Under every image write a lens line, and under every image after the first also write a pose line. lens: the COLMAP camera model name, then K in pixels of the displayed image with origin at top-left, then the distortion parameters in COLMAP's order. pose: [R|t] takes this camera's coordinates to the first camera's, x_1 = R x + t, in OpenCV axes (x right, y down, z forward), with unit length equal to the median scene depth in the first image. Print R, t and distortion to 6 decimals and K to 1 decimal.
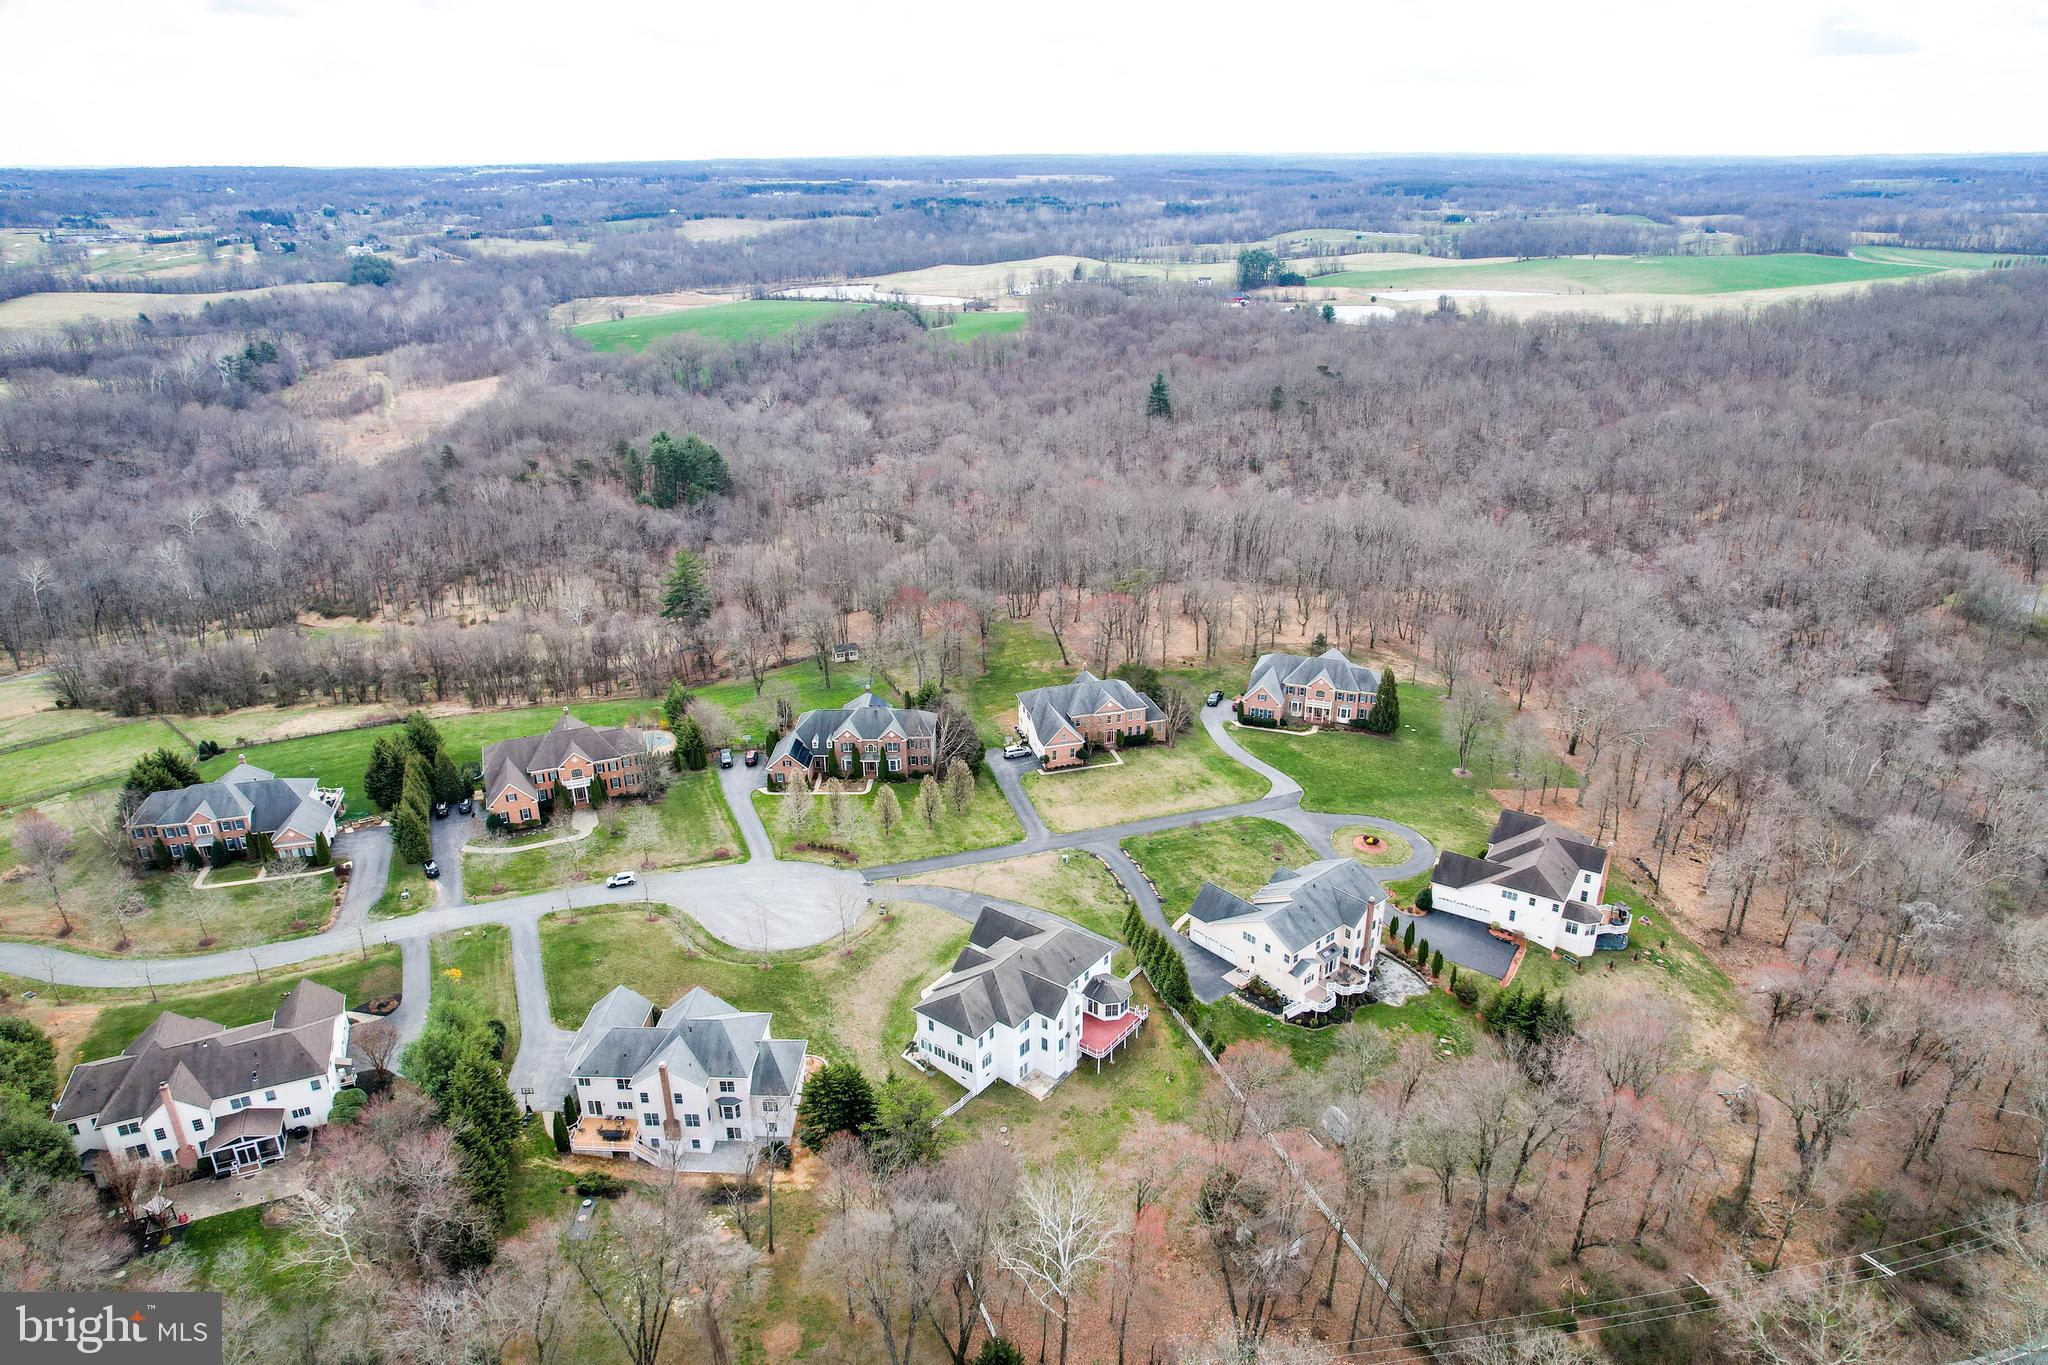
lens RADIAL K [[1312.2, 0, 1032.7], [0, 1312.2, 679.8], [0, 0, 1]] dist [-0.067639, 0.059985]
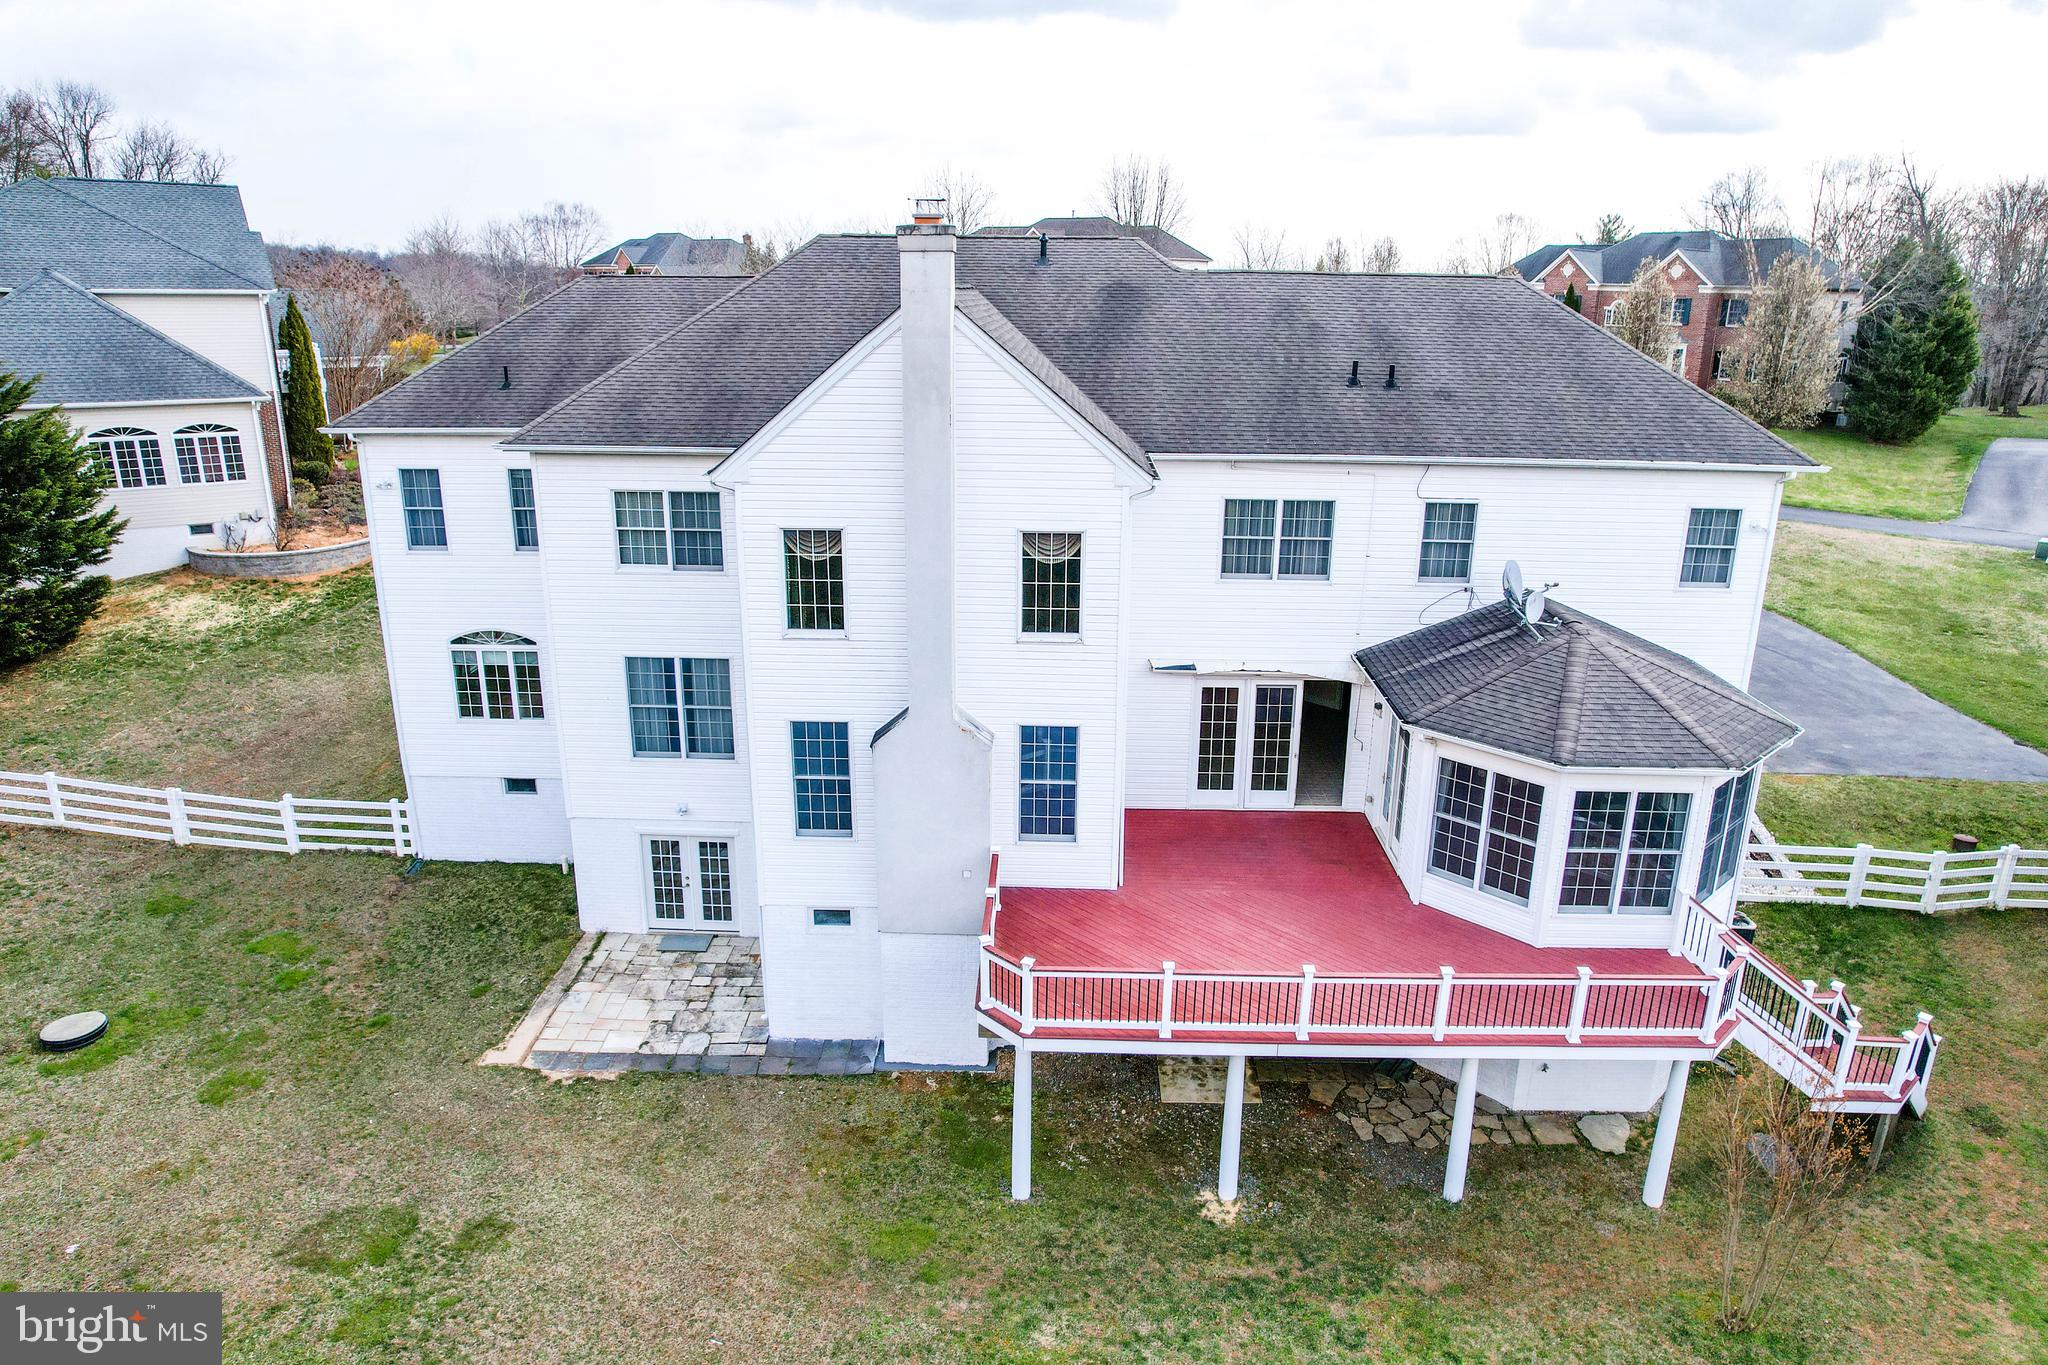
lens RADIAL K [[1312.2, 0, 1026.4], [0, 1312.2, 675.5], [0, 0, 1]] dist [-0.067639, 0.059985]
pose [[0.583192, 0.251753, -0.772339, 0.103738], [-0.318326, 0.945550, 0.067846, 0.211998], [0.747366, 0.206289, 0.631577, 0.773141]]
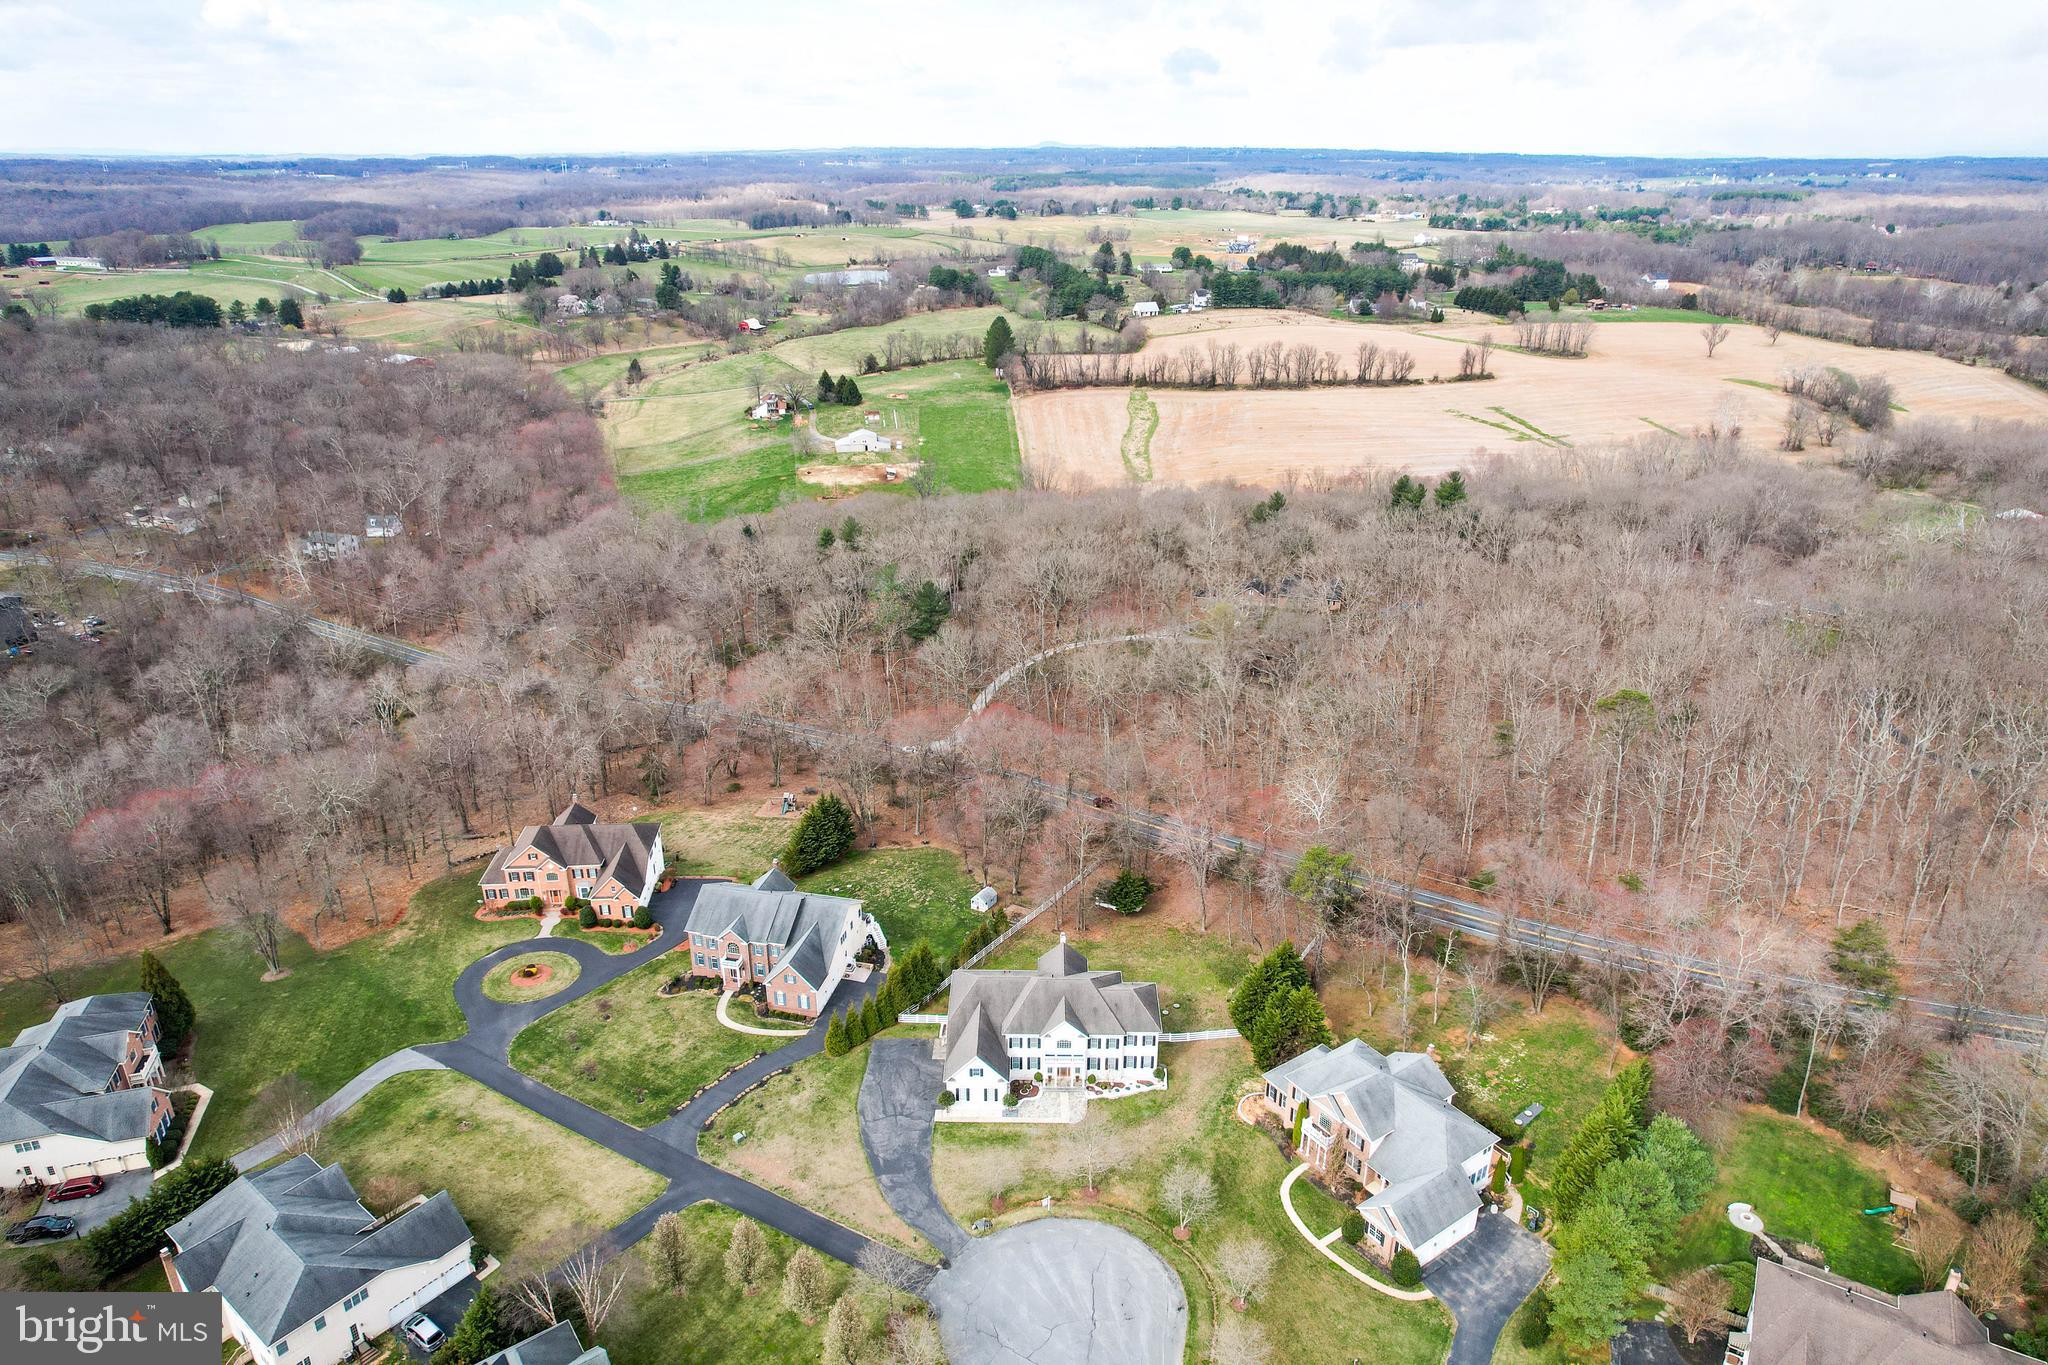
lens RADIAL K [[1312.2, 0, 1034.0], [0, 1312.2, 675.6], [0, 0, 1]] dist [-0.067639, 0.059985]
pose [[-0.598057, -0.296727, 0.744500, -0.567616], [0.306274, 0.773816, 0.554441, -0.438456], [-0.740624, 0.559608, -0.371906, 1.061145]]
